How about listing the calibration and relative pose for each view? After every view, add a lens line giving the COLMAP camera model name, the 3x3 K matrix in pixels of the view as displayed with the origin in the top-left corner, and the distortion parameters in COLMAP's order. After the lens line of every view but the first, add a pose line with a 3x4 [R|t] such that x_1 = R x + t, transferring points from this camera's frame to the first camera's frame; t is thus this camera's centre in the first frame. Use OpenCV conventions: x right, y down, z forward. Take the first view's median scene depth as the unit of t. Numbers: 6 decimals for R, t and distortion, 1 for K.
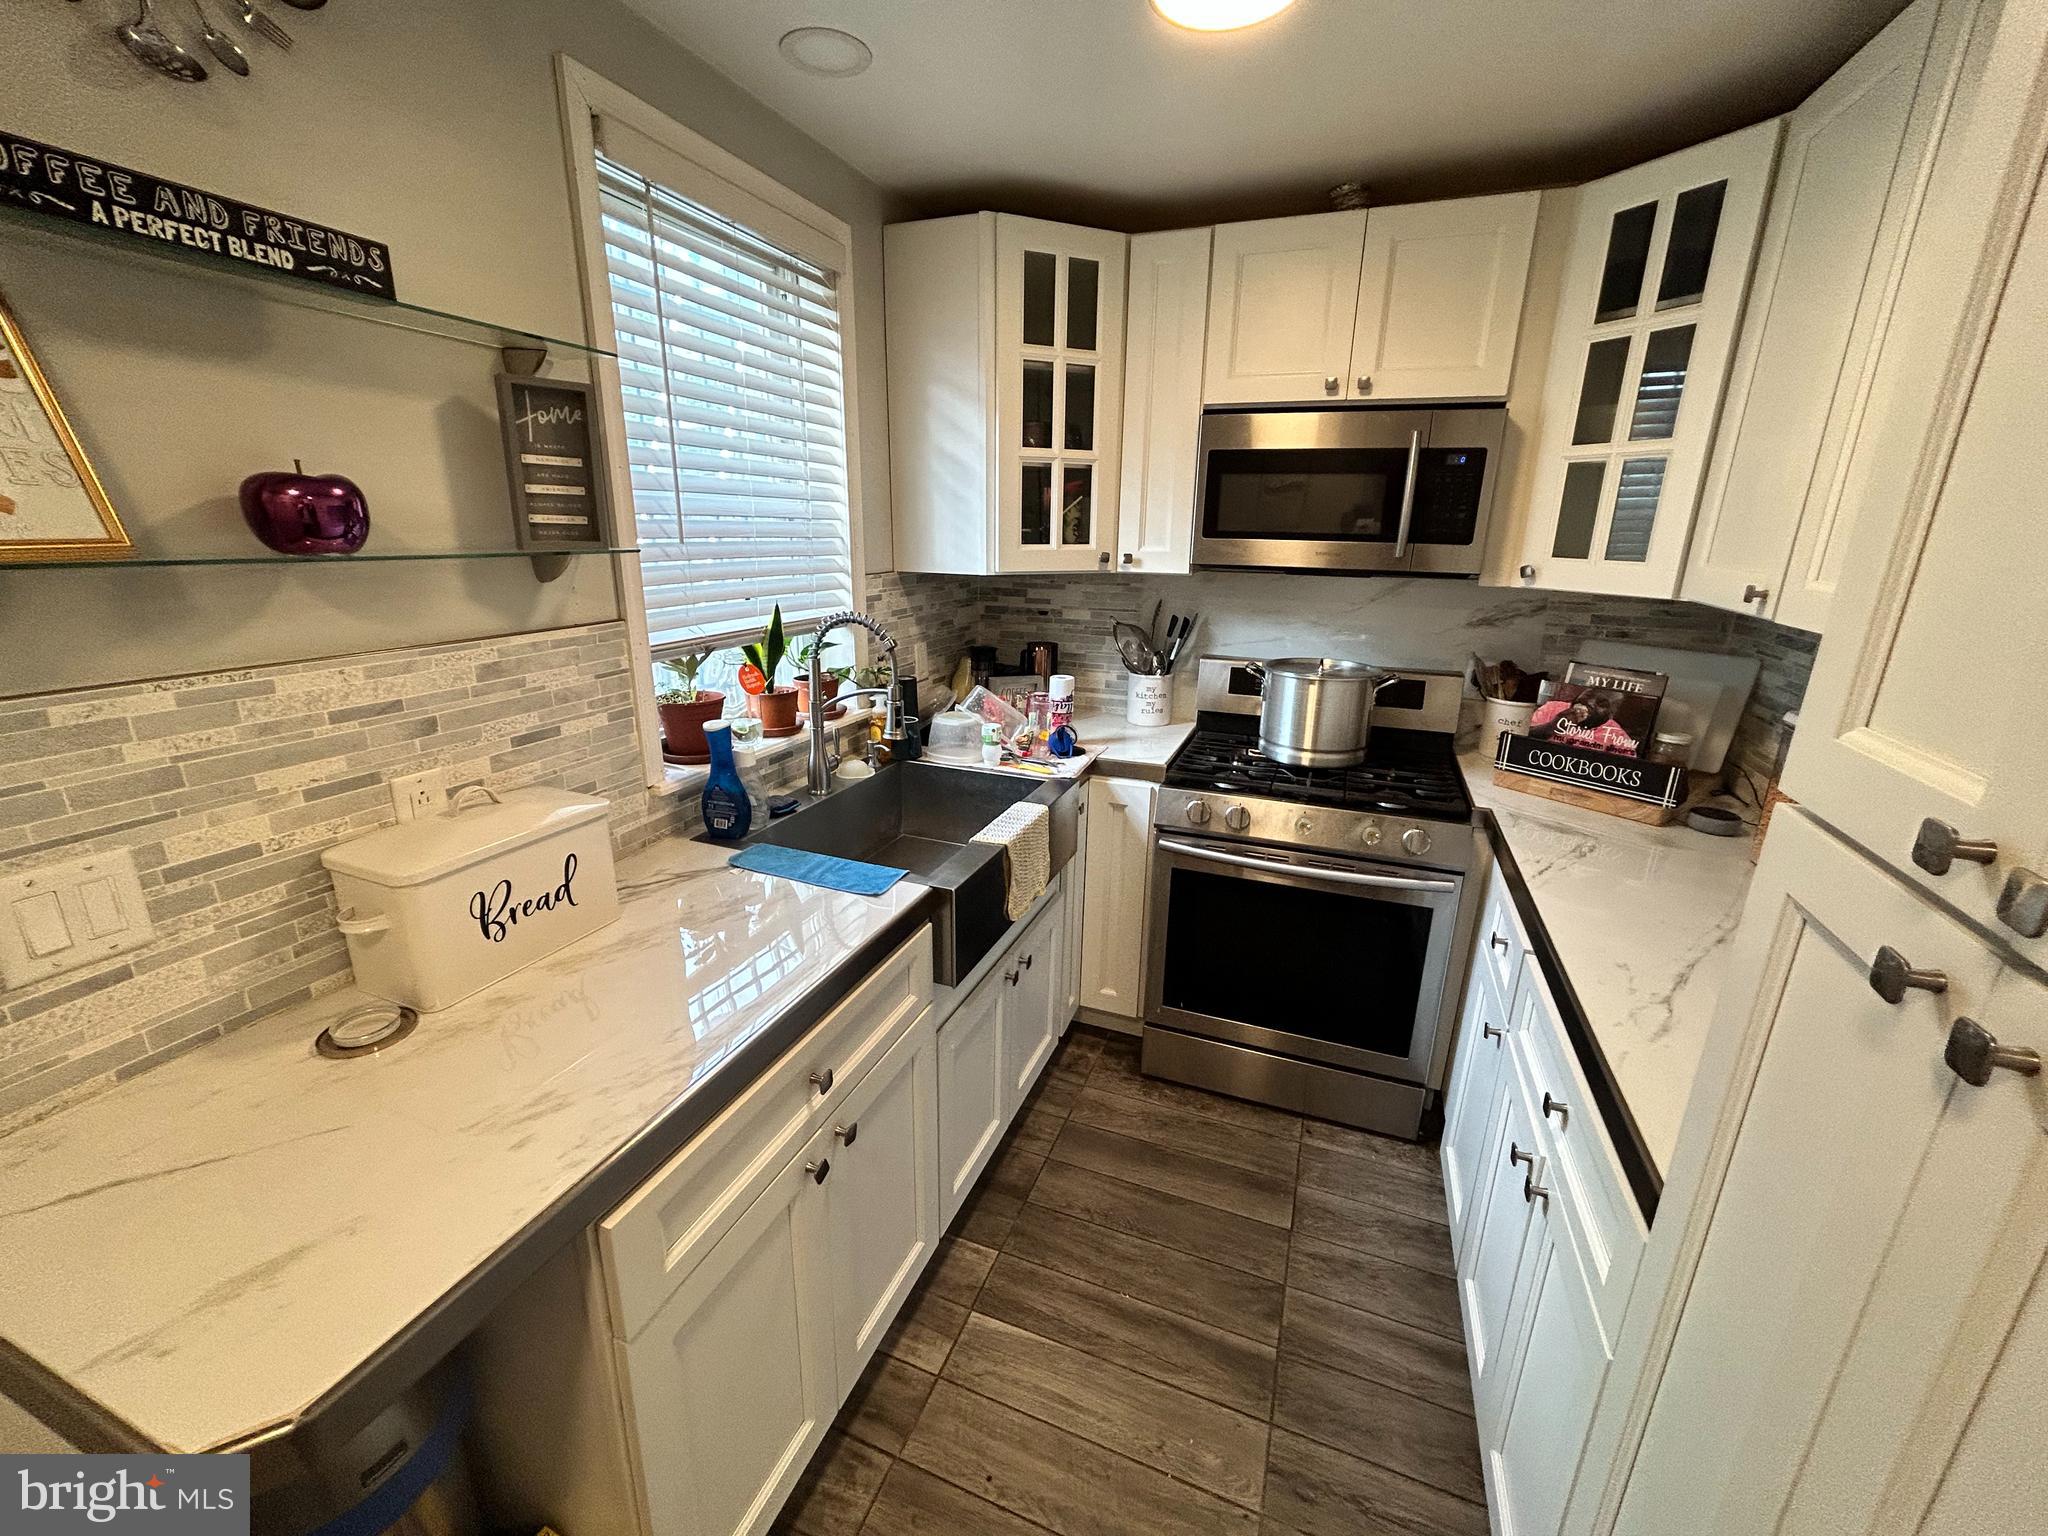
lens RADIAL K [[825.4, 0, 1024.8], [0, 825.4, 768.1], [0, 0, 1]] dist [0.001908, -0.002760]
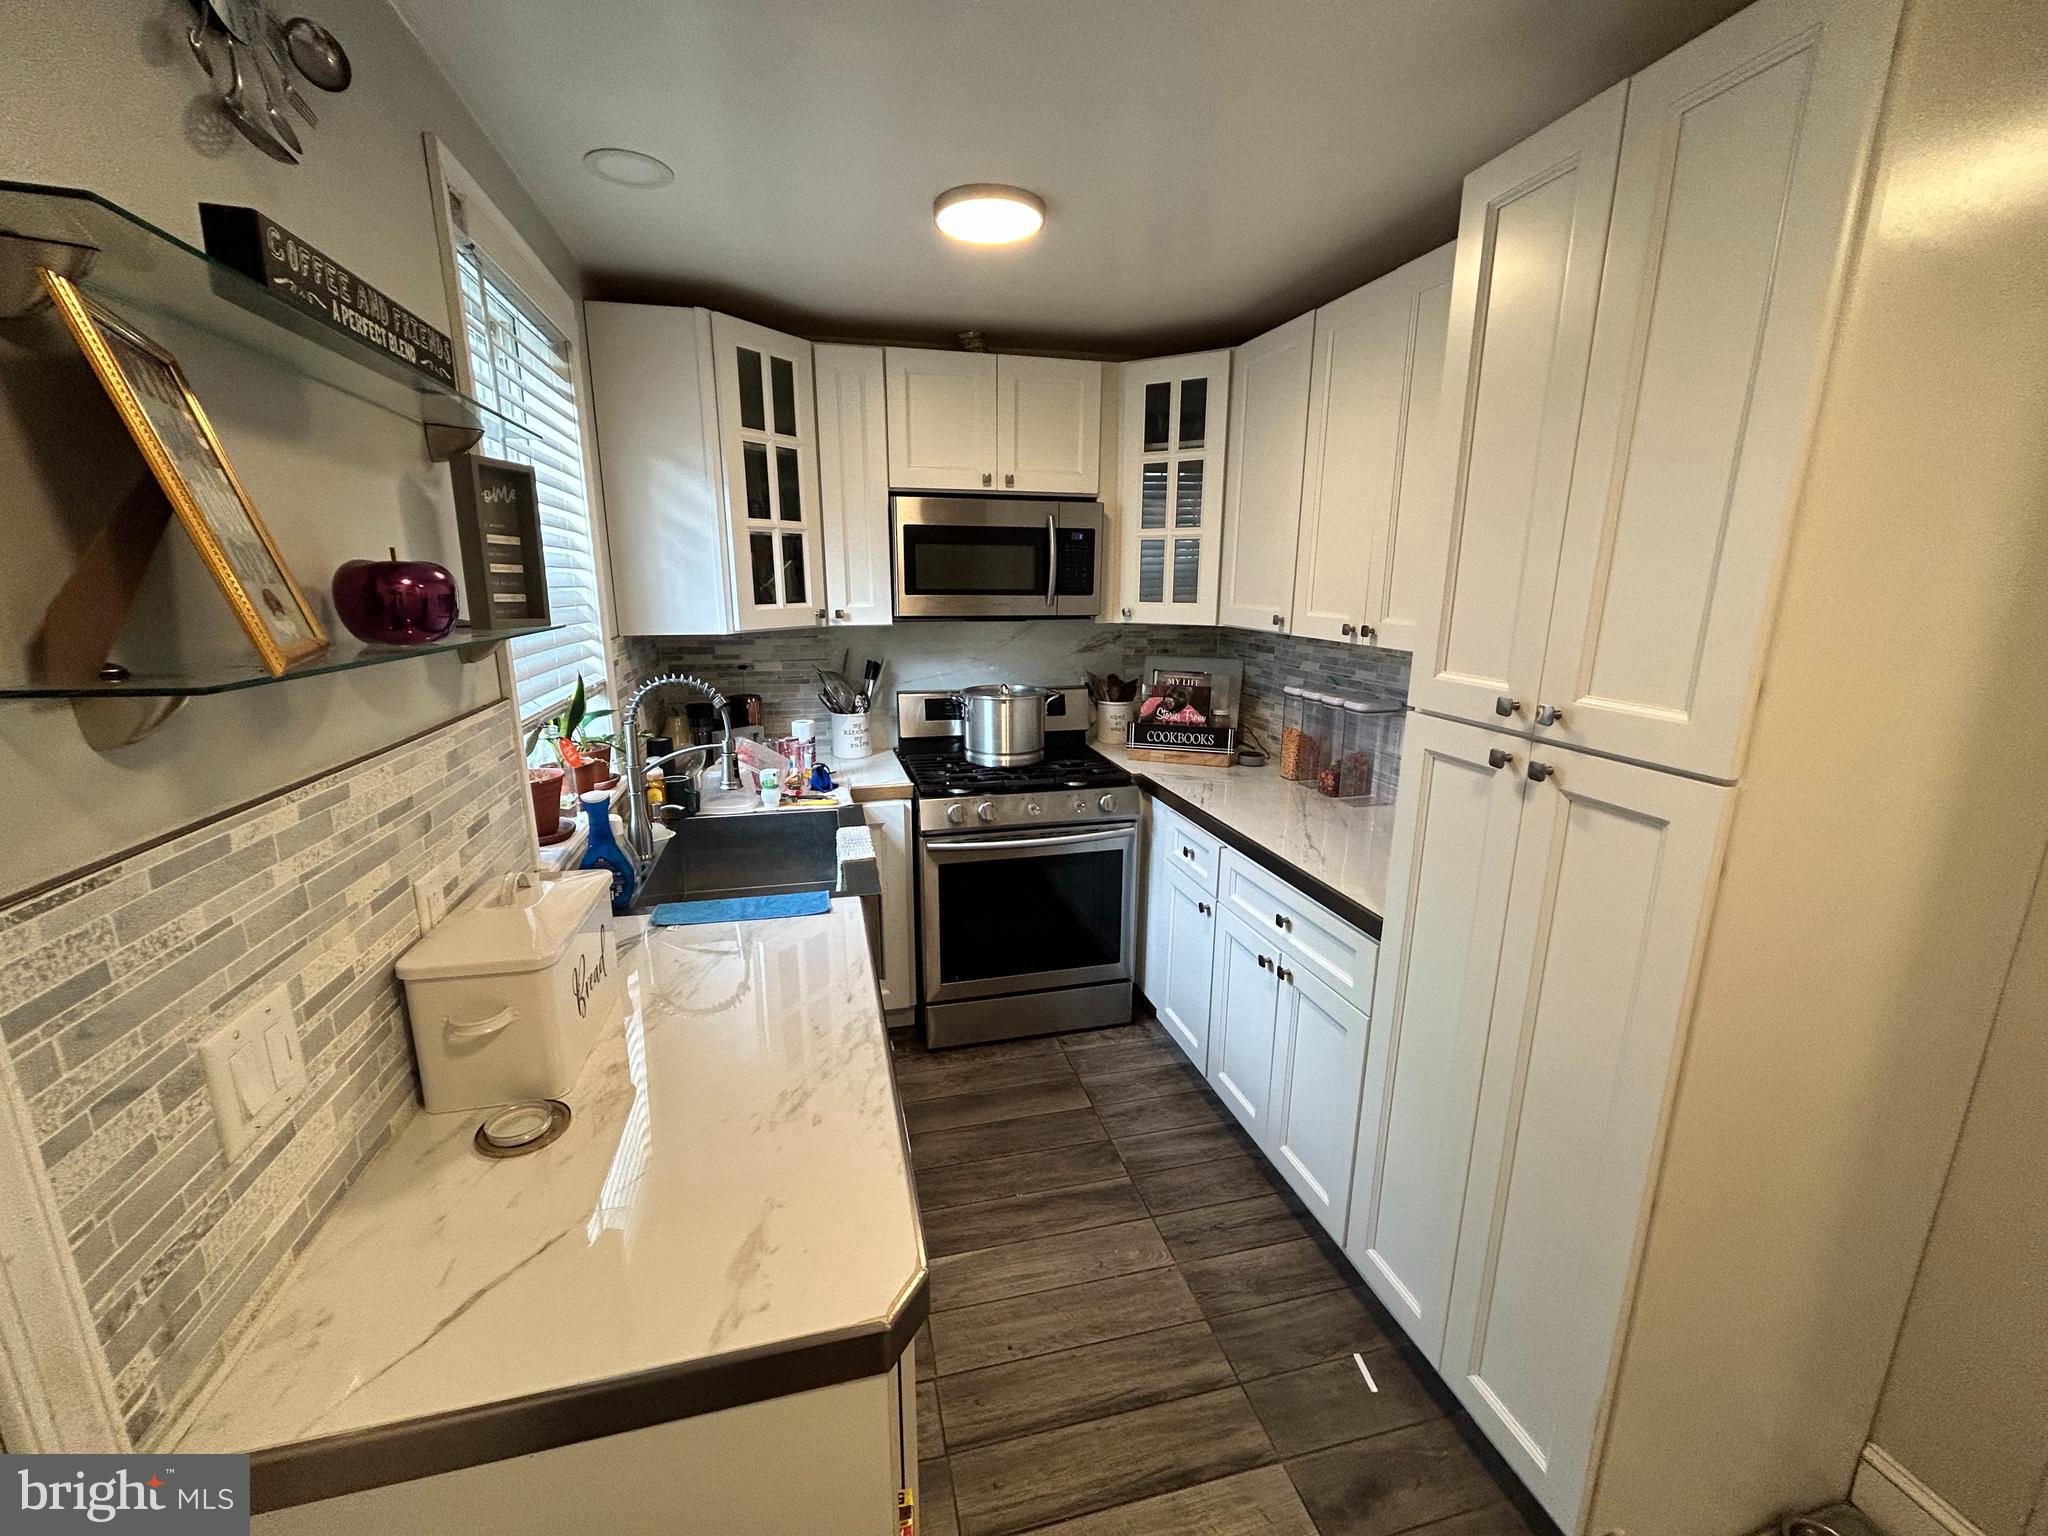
lens RADIAL K [[825.4, 0, 1019.7], [0, 825.4, 769.7], [0, 0, 1]] dist [0.001908, -0.002760]
pose [[0.815125, -0.145710, 0.560660, -0.412844], [0.175571, 0.984467, 0.000596, 0.004092], [-0.552037, 0.097950, 0.828046, -0.083706]]
